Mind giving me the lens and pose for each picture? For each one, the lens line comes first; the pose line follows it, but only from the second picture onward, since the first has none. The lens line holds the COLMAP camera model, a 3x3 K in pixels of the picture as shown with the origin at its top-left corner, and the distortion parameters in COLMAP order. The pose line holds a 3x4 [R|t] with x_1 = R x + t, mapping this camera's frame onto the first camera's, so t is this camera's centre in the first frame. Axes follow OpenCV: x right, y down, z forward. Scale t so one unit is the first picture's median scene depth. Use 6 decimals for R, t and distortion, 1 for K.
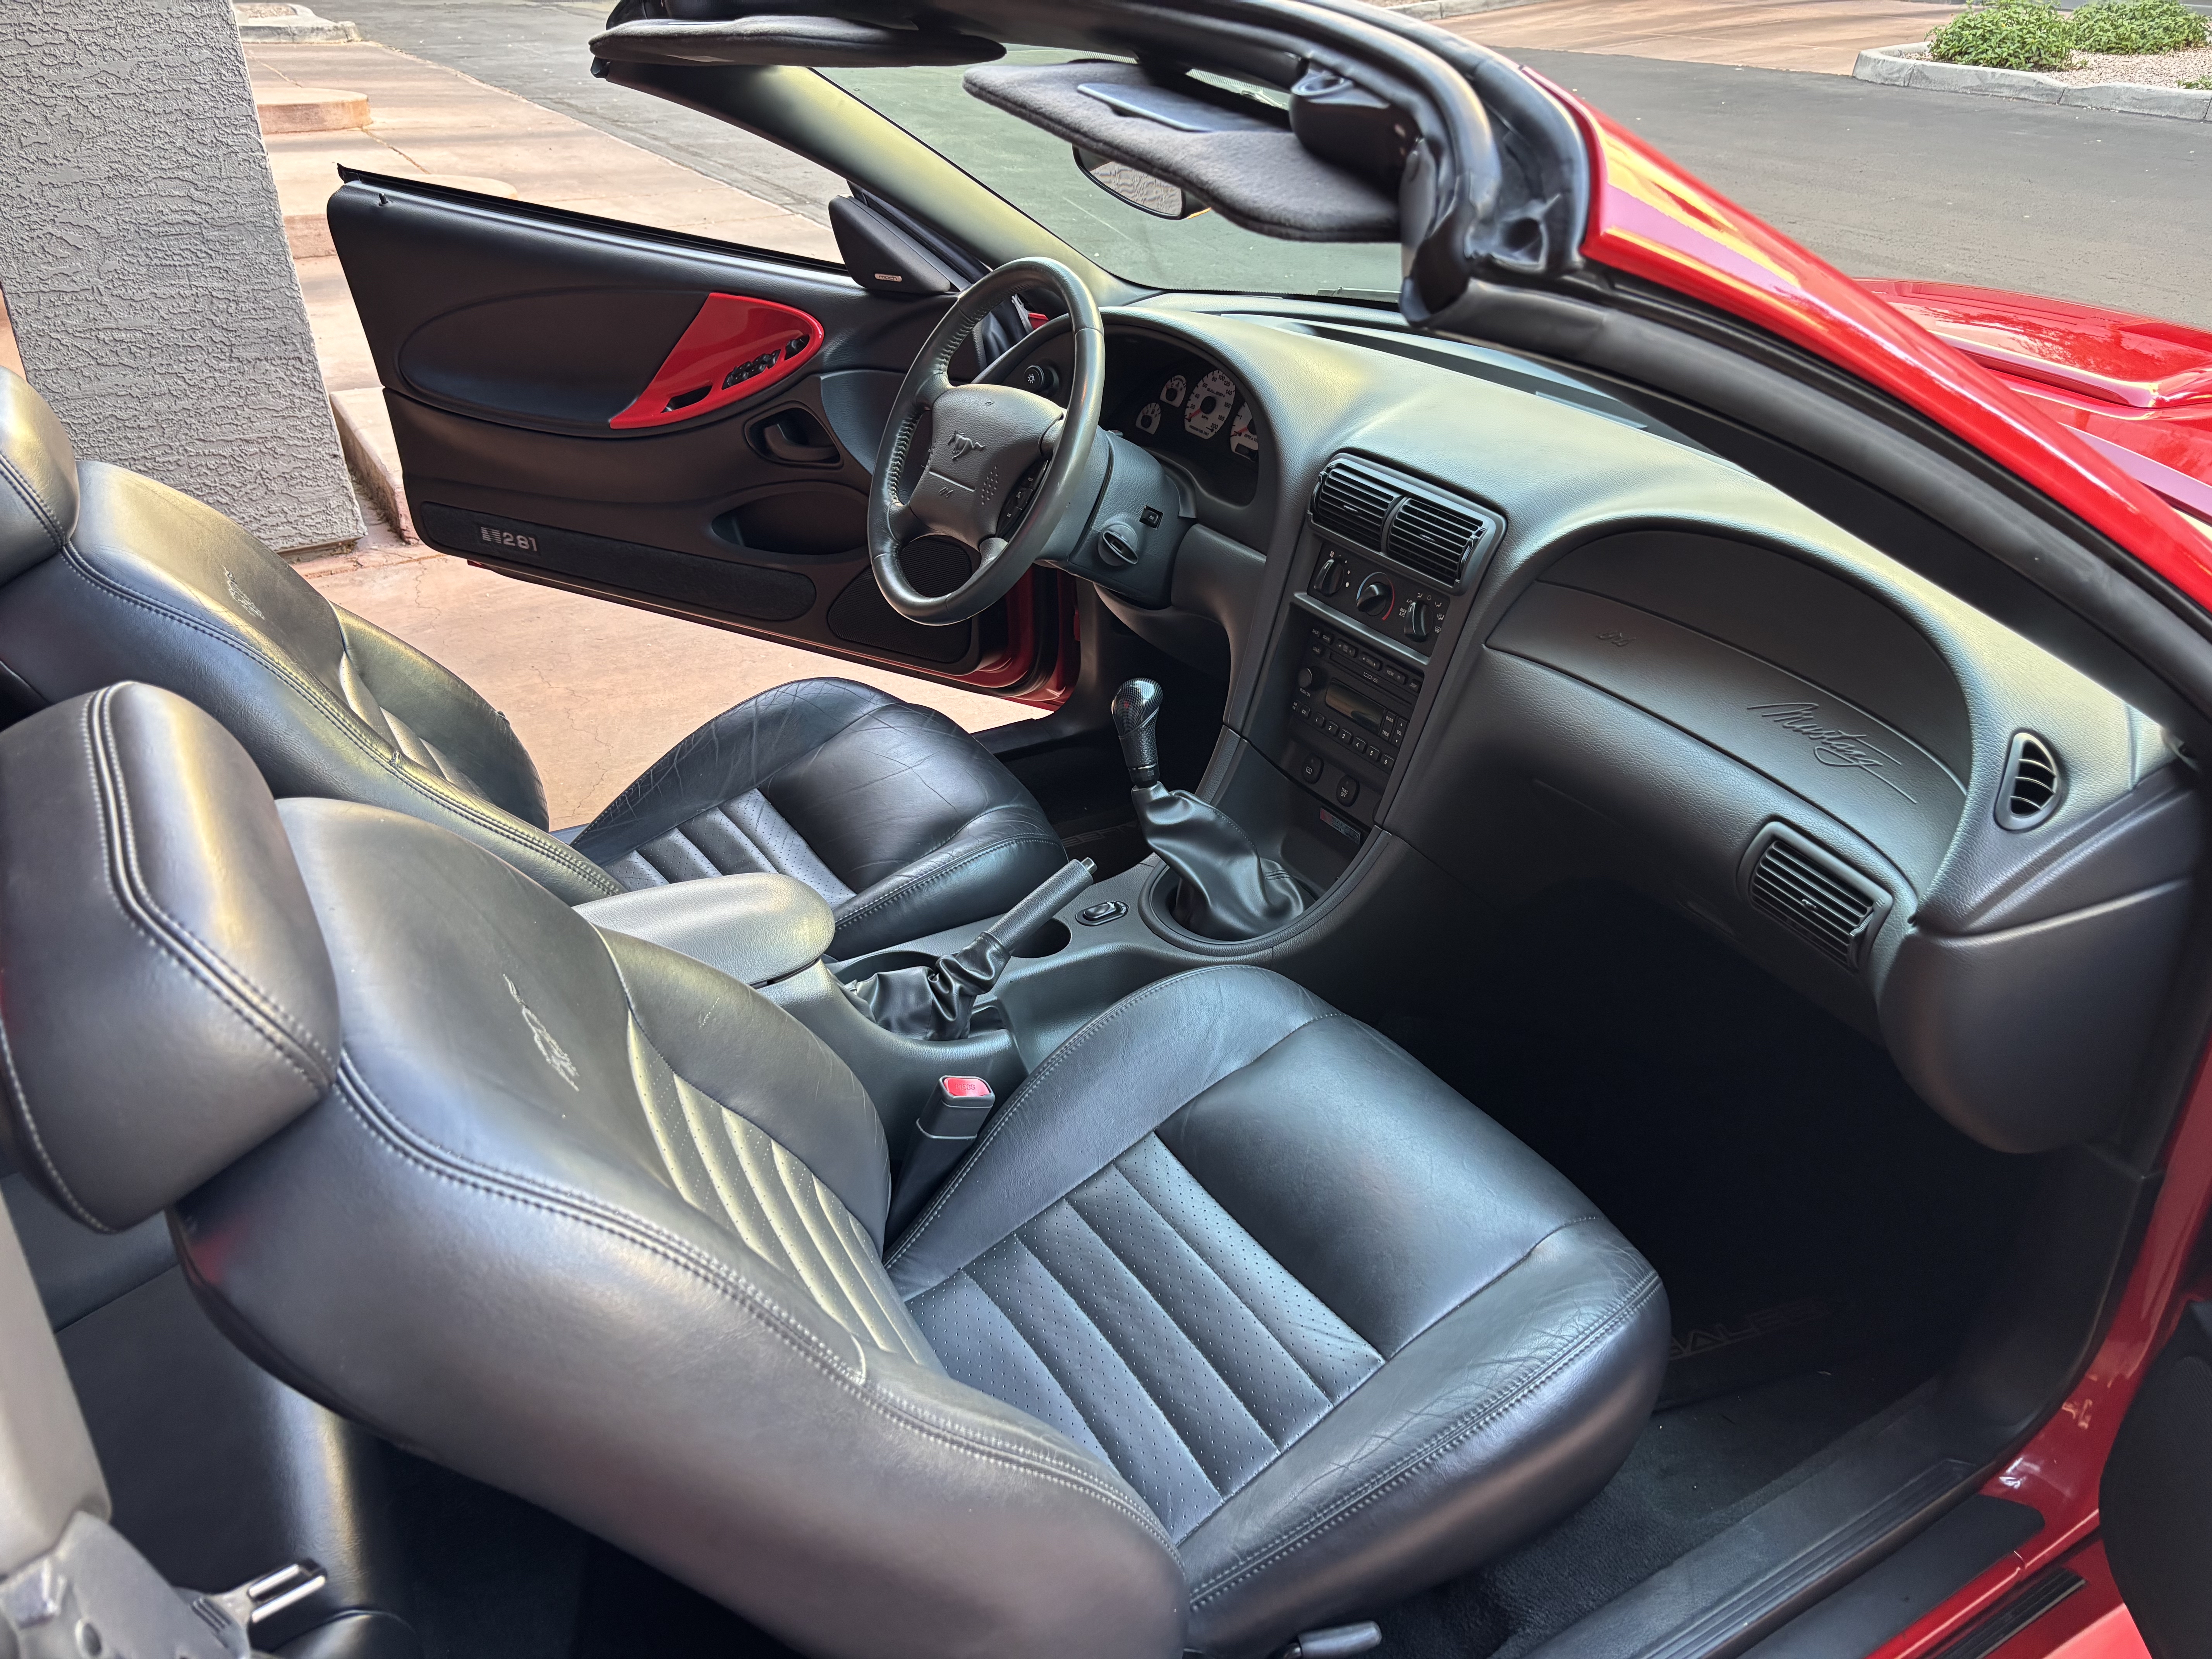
lens RADIAL K [[1659.9, 0, 1107.3], [0, 1659.9, 838.5], [0, 0, 1]] dist [0.008080, 0.004848]
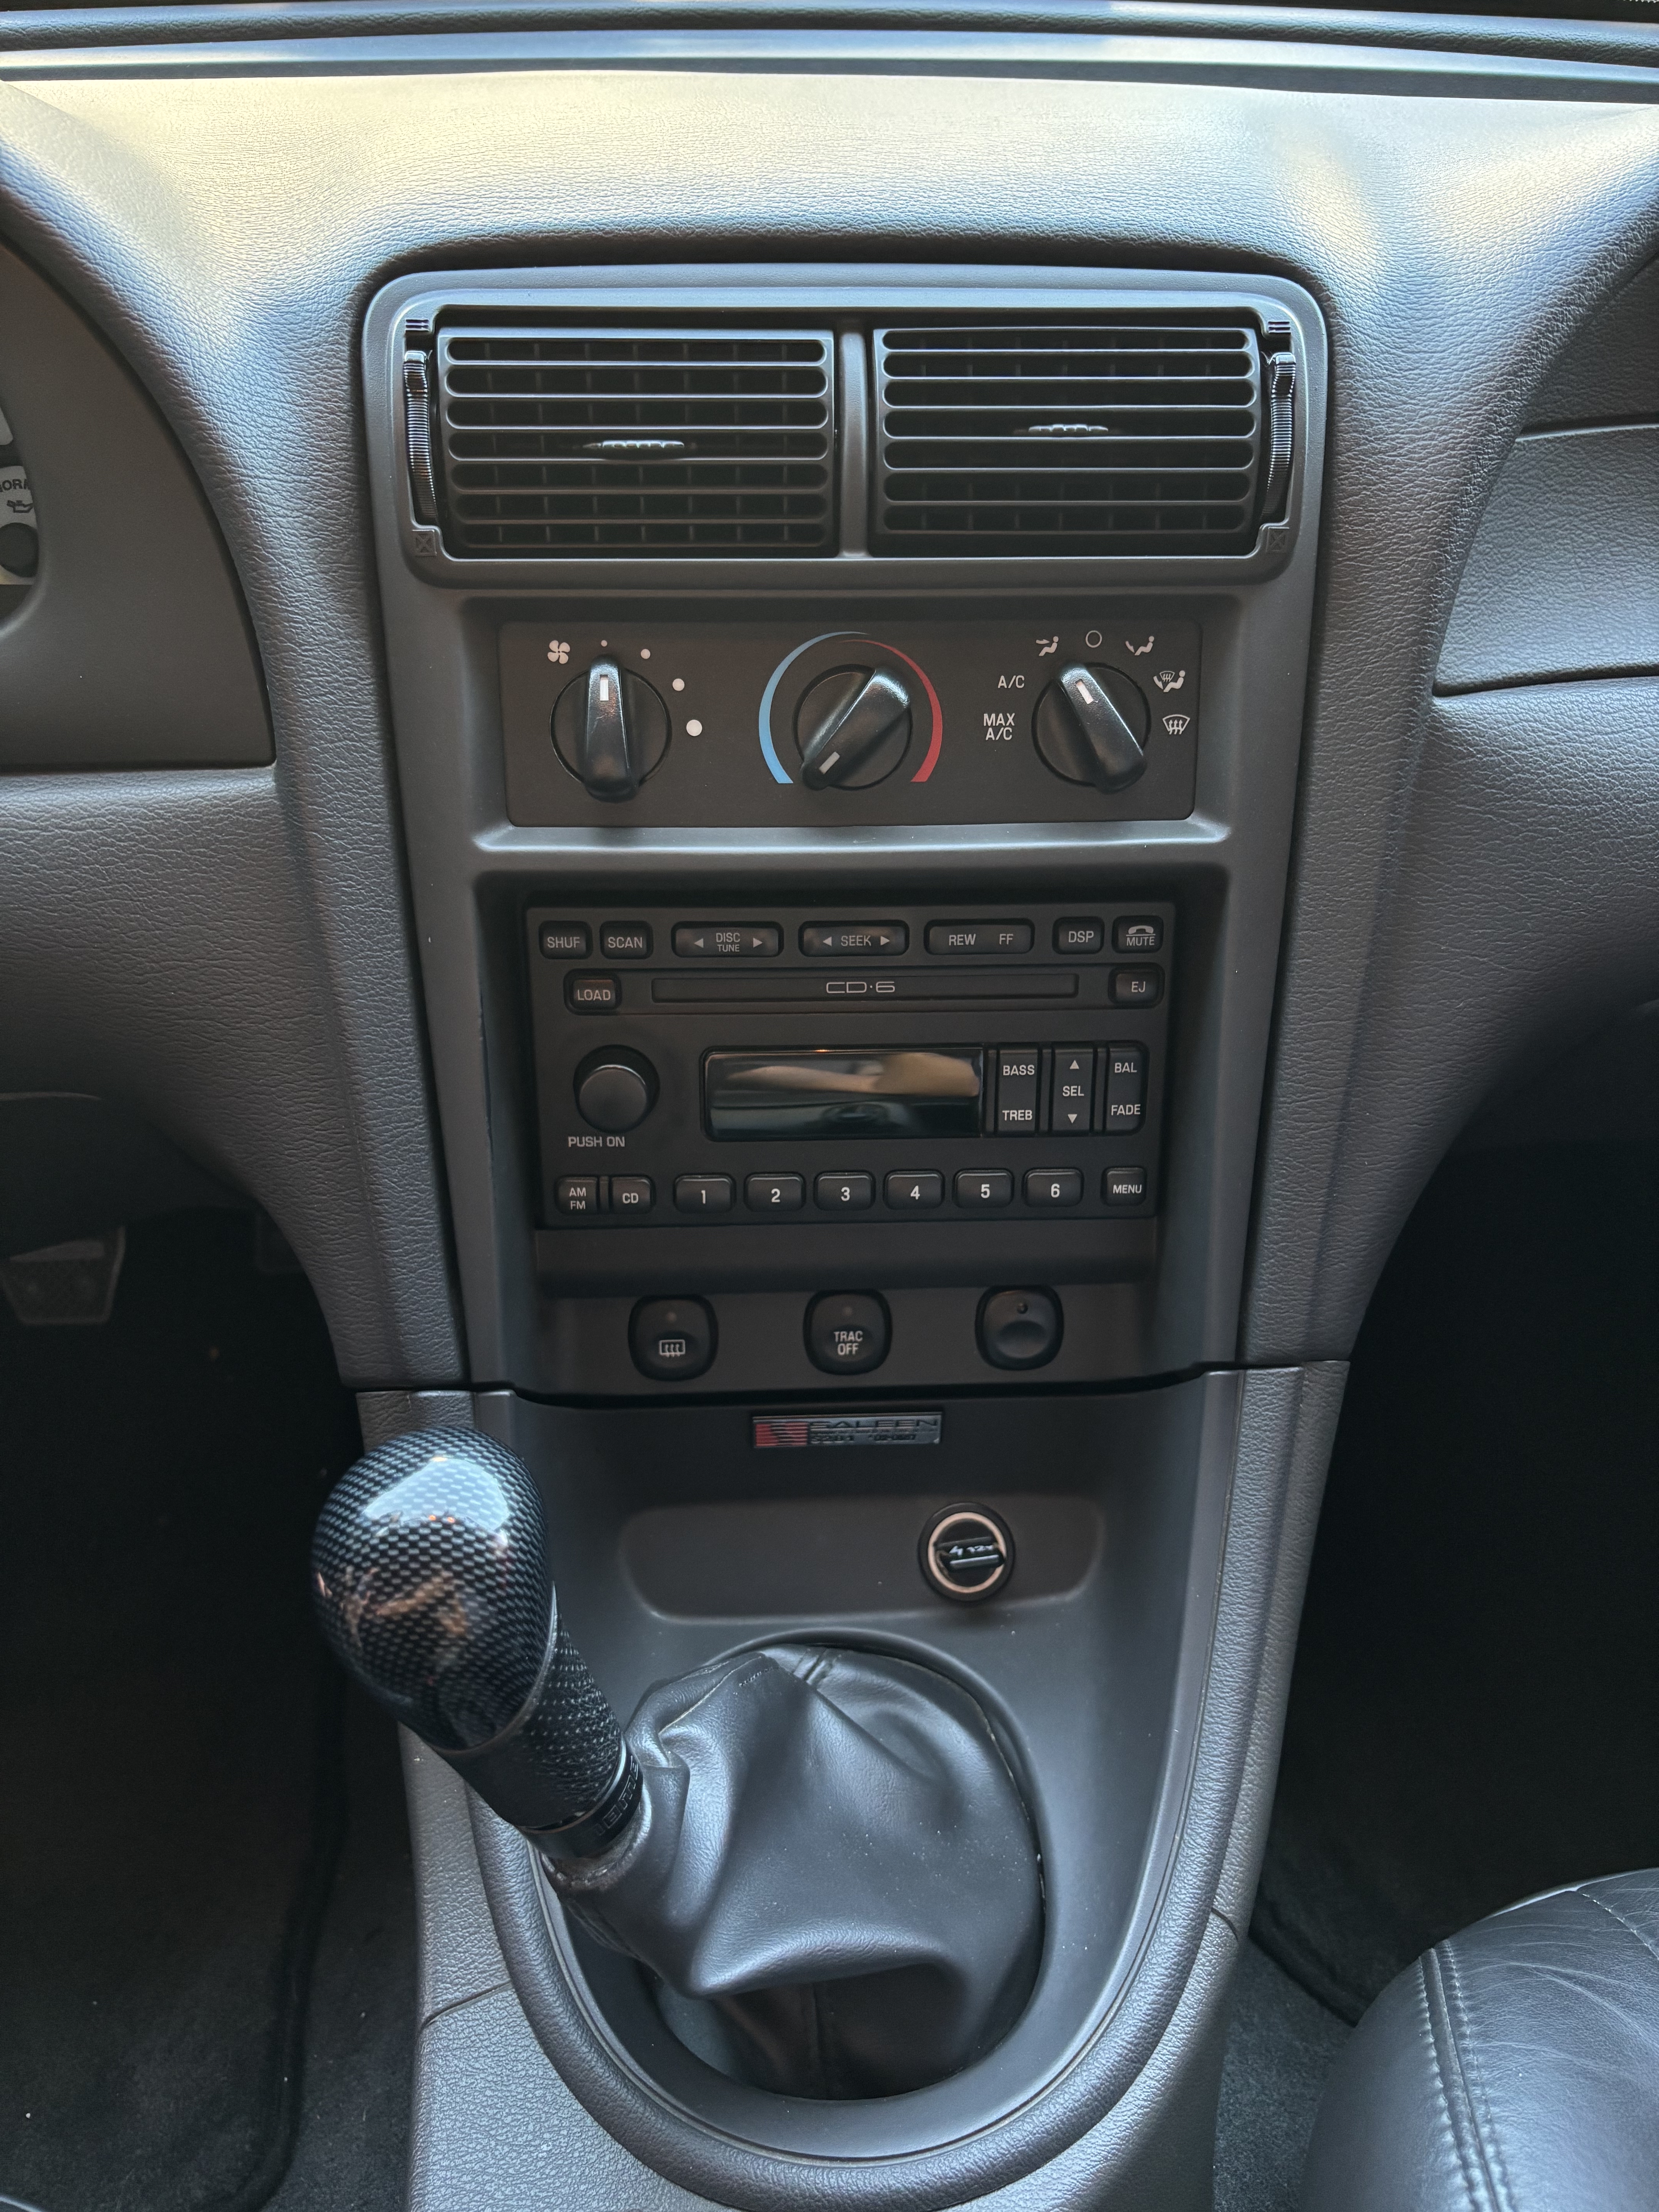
lens RADIAL K [[1674.4, 0, 832.1], [0, 1674.4, 1116.7], [0, 0, 1]] dist [-0.058956, -0.002461]
pose [[0.482605, -0.481987, 0.731287, -0.081203], [0.431266, 0.857494, 0.280560, -0.165403], [-0.762300, 0.179980, 0.621696, 0.819379]]
